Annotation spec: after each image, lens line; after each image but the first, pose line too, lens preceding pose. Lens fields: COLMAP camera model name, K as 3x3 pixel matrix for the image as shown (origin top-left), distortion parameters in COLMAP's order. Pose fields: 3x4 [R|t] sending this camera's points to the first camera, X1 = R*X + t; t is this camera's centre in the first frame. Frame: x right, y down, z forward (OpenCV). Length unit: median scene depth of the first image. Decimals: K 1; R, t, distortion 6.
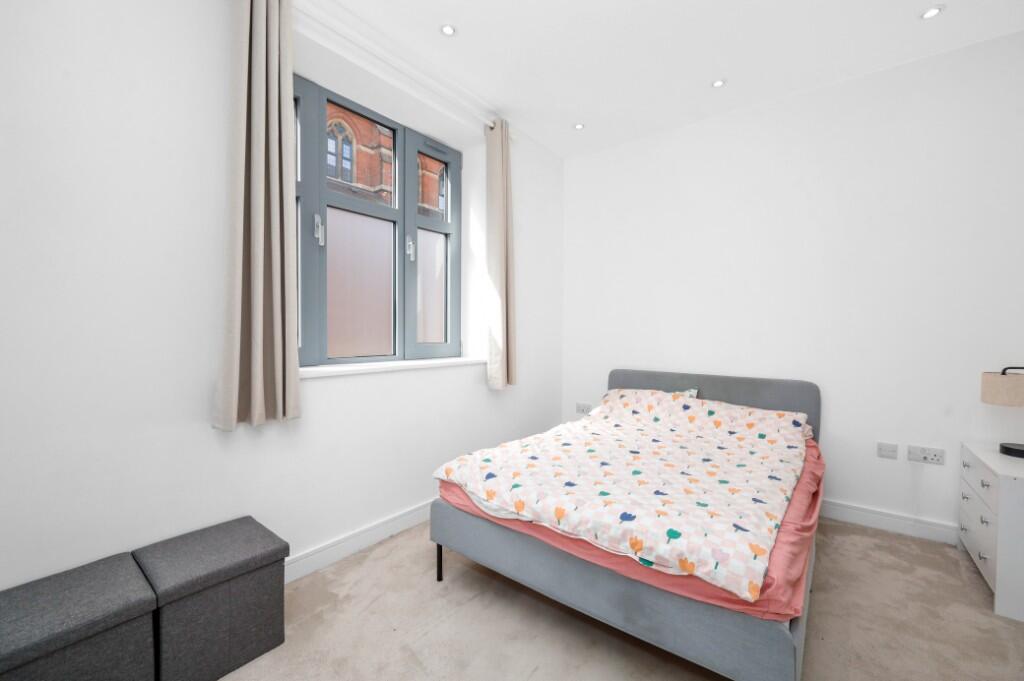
lens RADIAL K [[412.7, 0, 511.8], [0, 412.7, 337.9], [0, 0, 1]] dist [-0.001810, 0.000398]
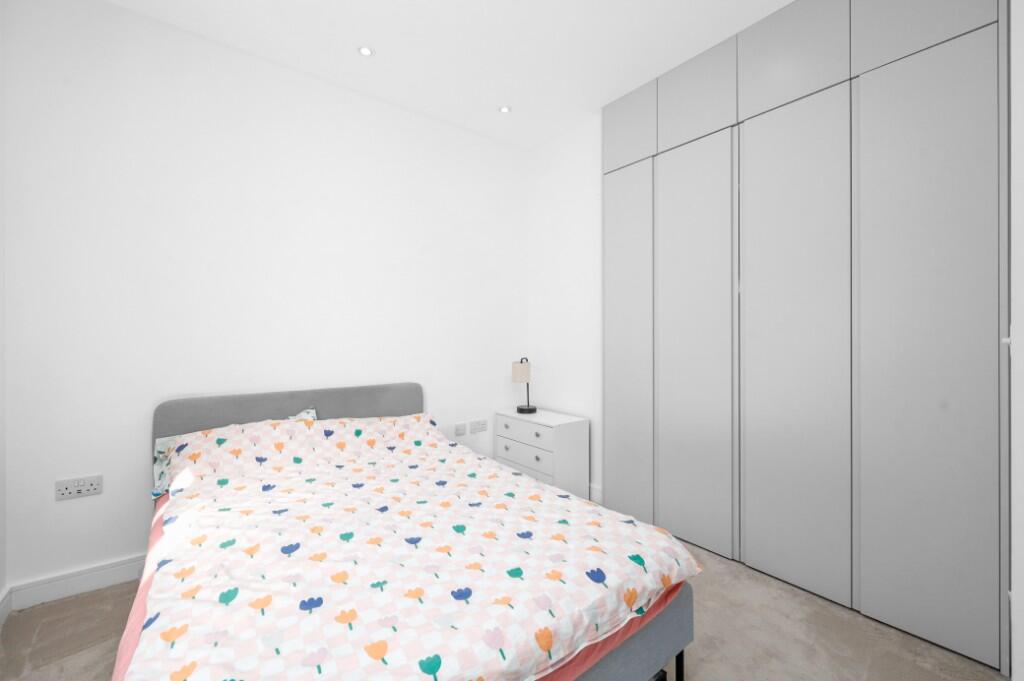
lens RADIAL K [[412.7, 0, 521.0], [0, 412.7, 335.3], [0, 0, 1]] dist [-0.001810, 0.000398]
pose [[0.251459, -0.001181, 0.967867, -0.352036], [0.020384, 0.999784, -0.004076, -0.010162], [-0.967653, 0.020754, 0.251429, 0.655529]]
